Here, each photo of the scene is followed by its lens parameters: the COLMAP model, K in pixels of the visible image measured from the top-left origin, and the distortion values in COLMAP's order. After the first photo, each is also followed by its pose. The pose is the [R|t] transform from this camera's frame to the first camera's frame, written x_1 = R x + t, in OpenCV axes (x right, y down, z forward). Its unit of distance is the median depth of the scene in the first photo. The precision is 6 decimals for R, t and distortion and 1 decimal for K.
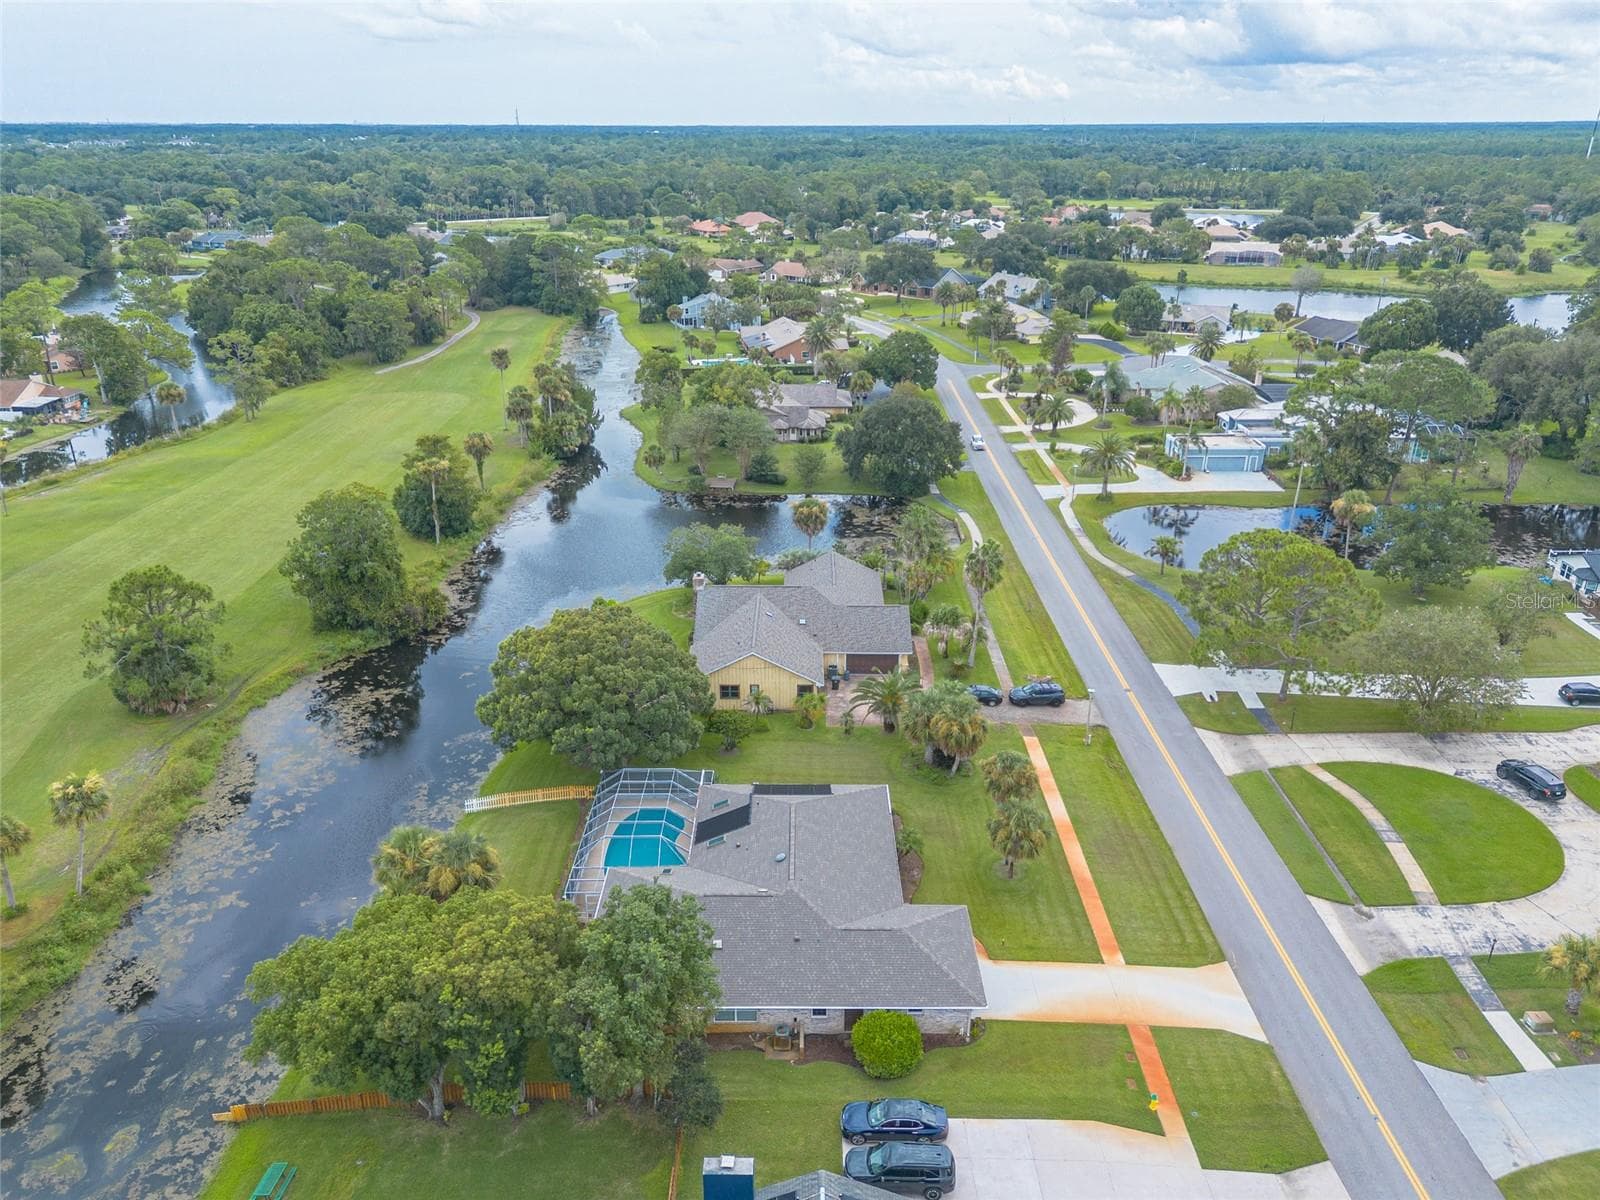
lens RADIAL K [[1143.0, 0, 798.4], [0, 1143.0, 601.0], [0, 0, 1]] dist [0.072811, -0.057572]
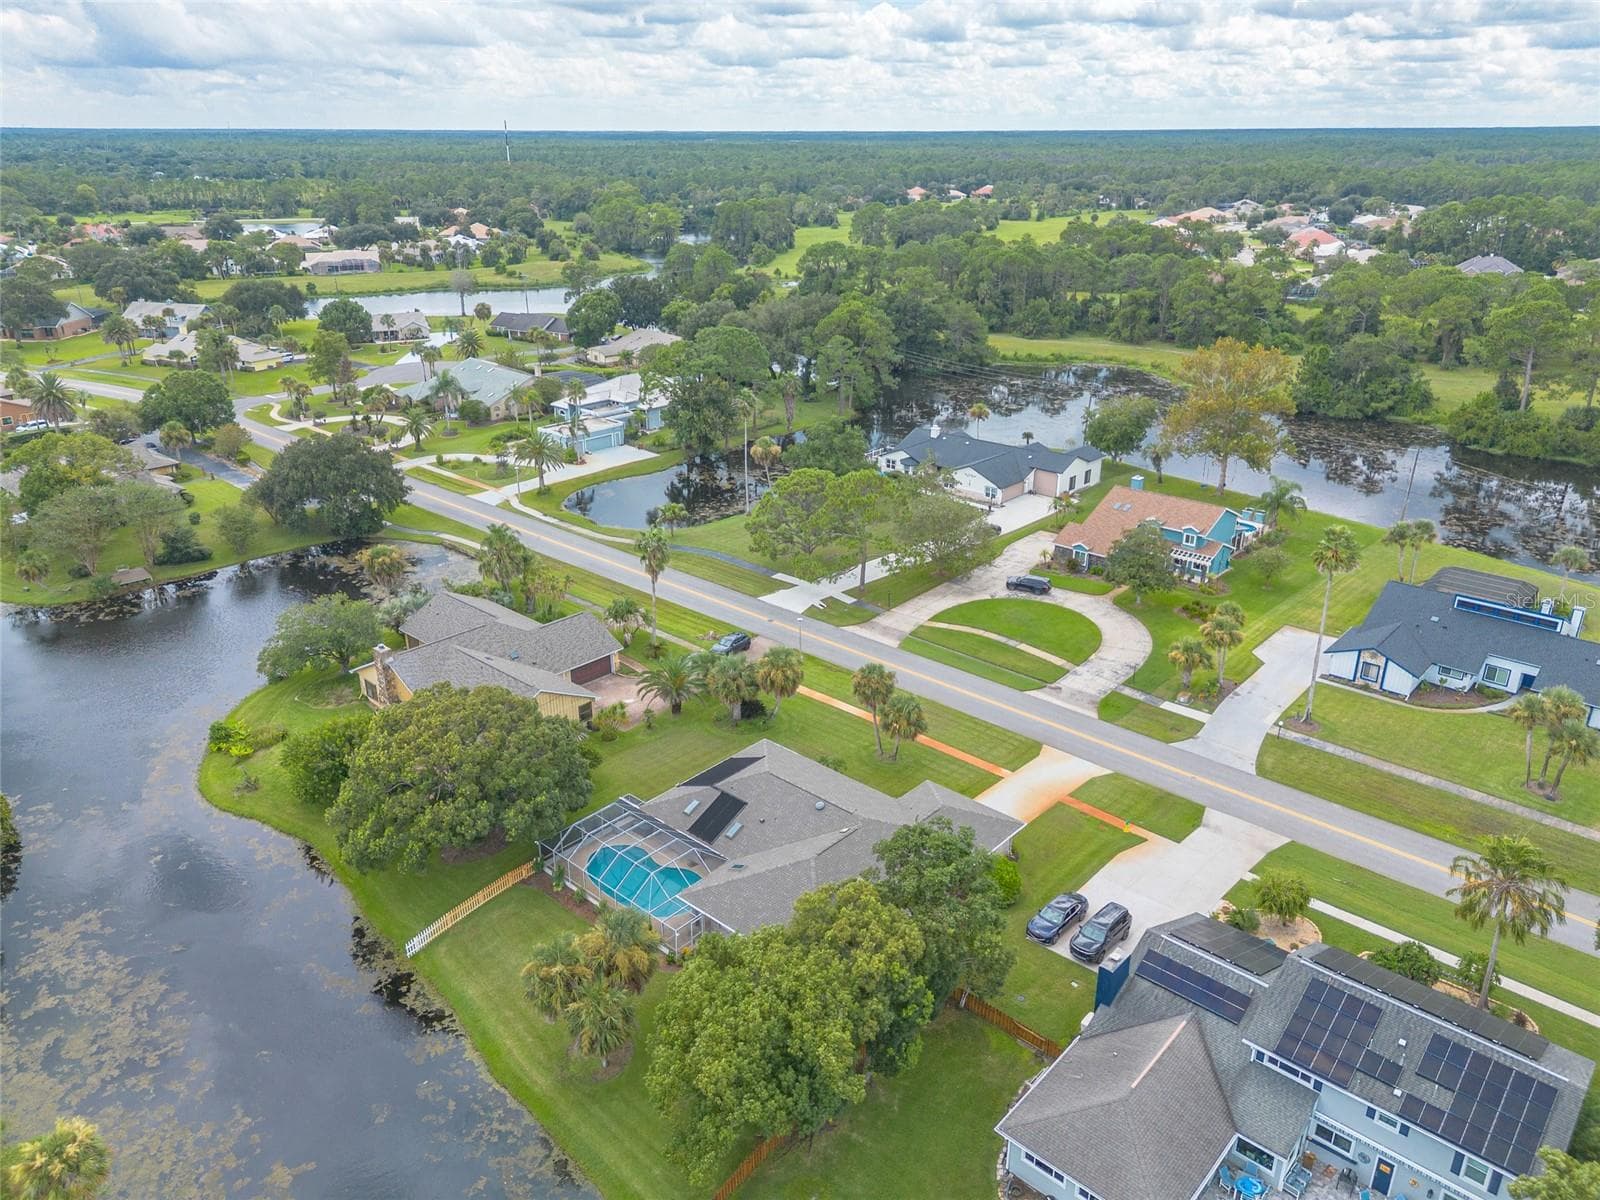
lens RADIAL K [[1143.0, 0, 798.4], [0, 1143.0, 601.0], [0, 0, 1]] dist [0.072811, -0.057572]
pose [[0.667246, -0.283820, 0.688643, -0.543187], [0.287100, 0.951115, 0.113816, -0.073792], [-0.687282, 0.121766, 0.716112, 0.131017]]
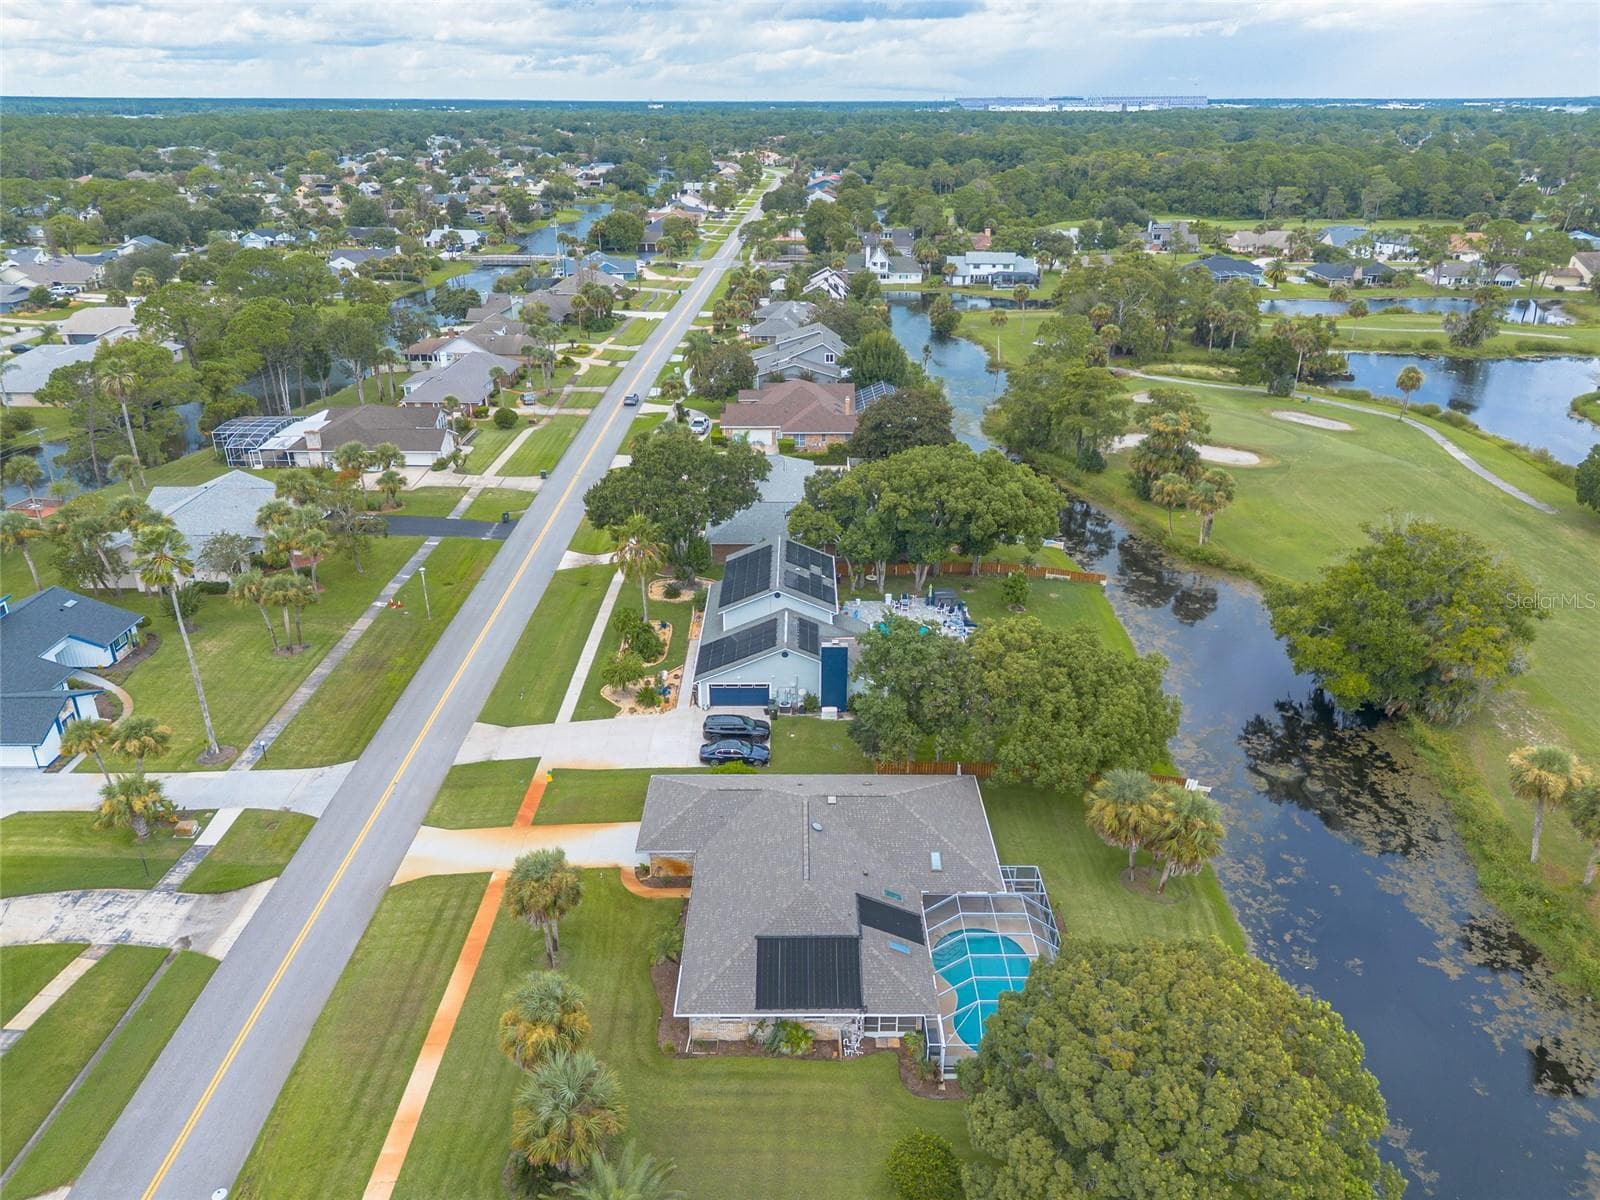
lens RADIAL K [[1143.0, 0, 798.4], [0, 1143.0, 601.0], [0, 0, 1]] dist [0.072811, -0.057572]
pose [[-0.999999, -0.001342, -0.000982, 0.001860], [-0.001636, 0.689421, 0.724359, -0.453345], [-0.000295, 0.724359, -0.689423, 1.114868]]
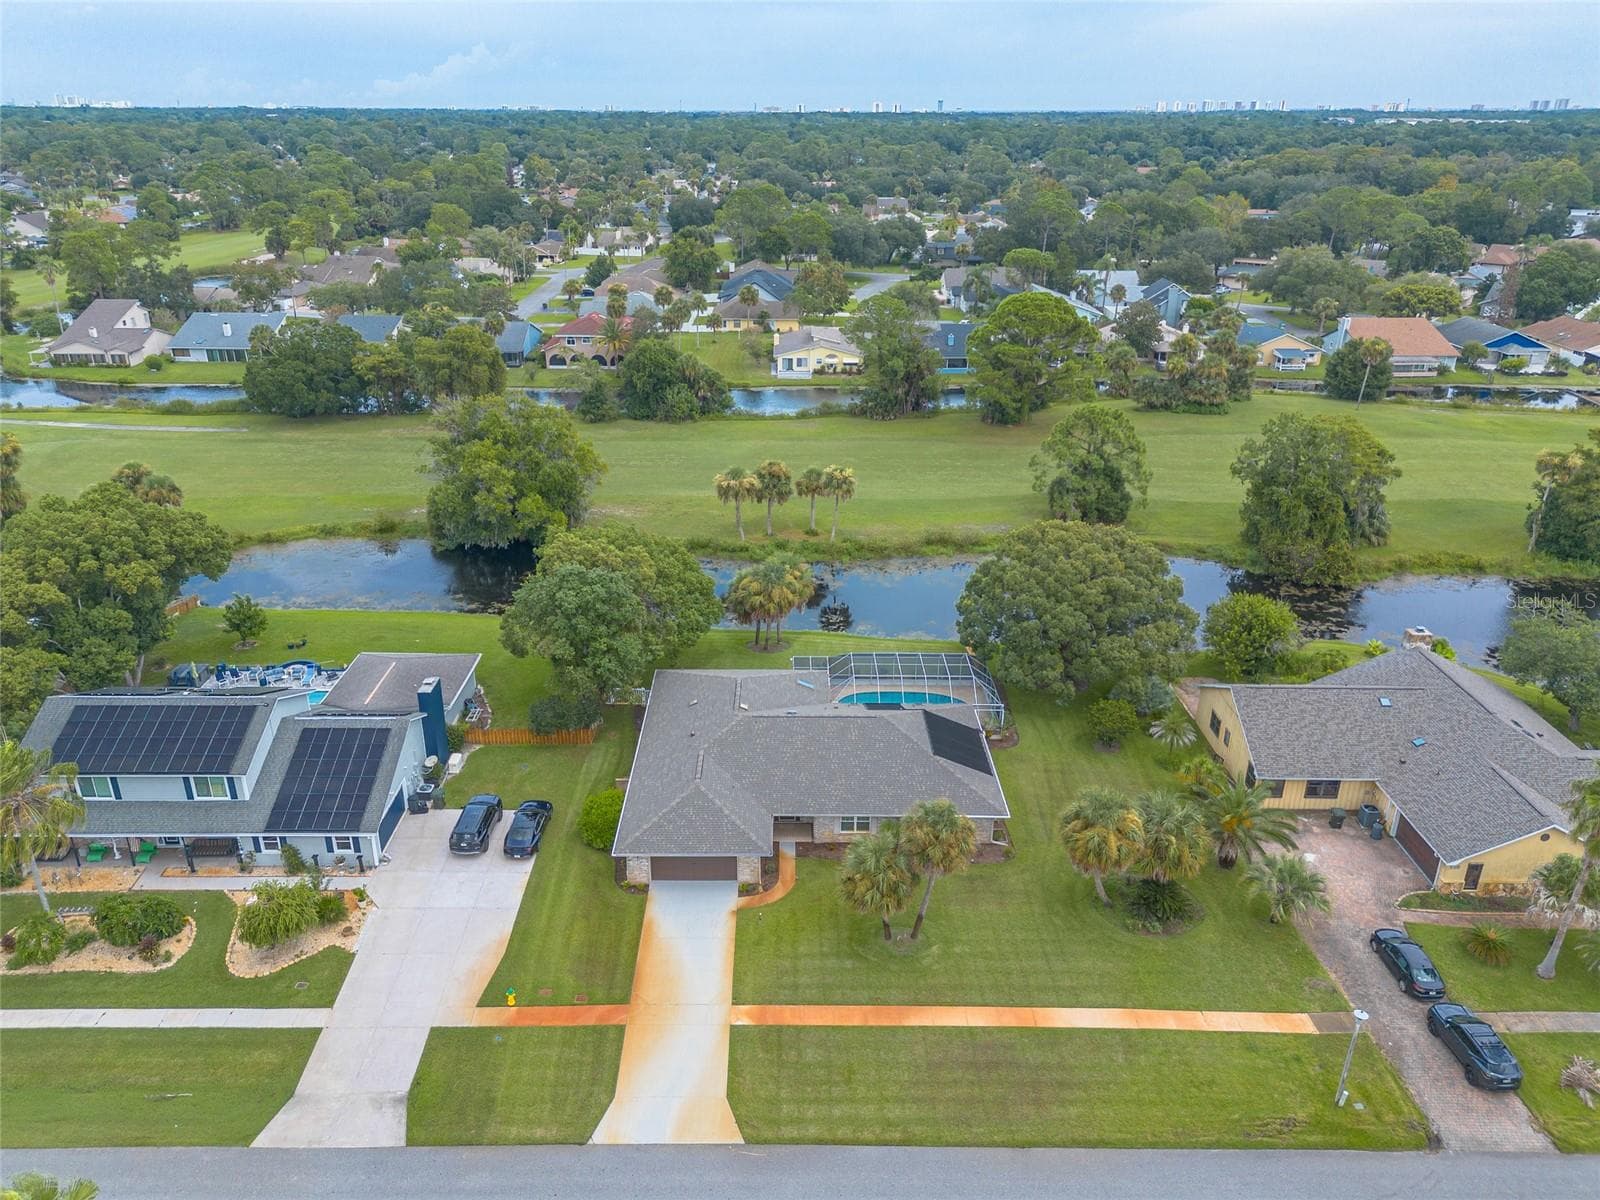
lens RADIAL K [[1142.6, 0, 787.2], [0, 1142.6, 609.1], [0, 0, 1]] dist [0.098244, -0.126141]
pose [[0.003738, 0.399186, -0.916862, 0.641663], [-0.388683, 0.845356, 0.366469, -0.165591], [0.921364, 0.354999, 0.158317, 0.580275]]
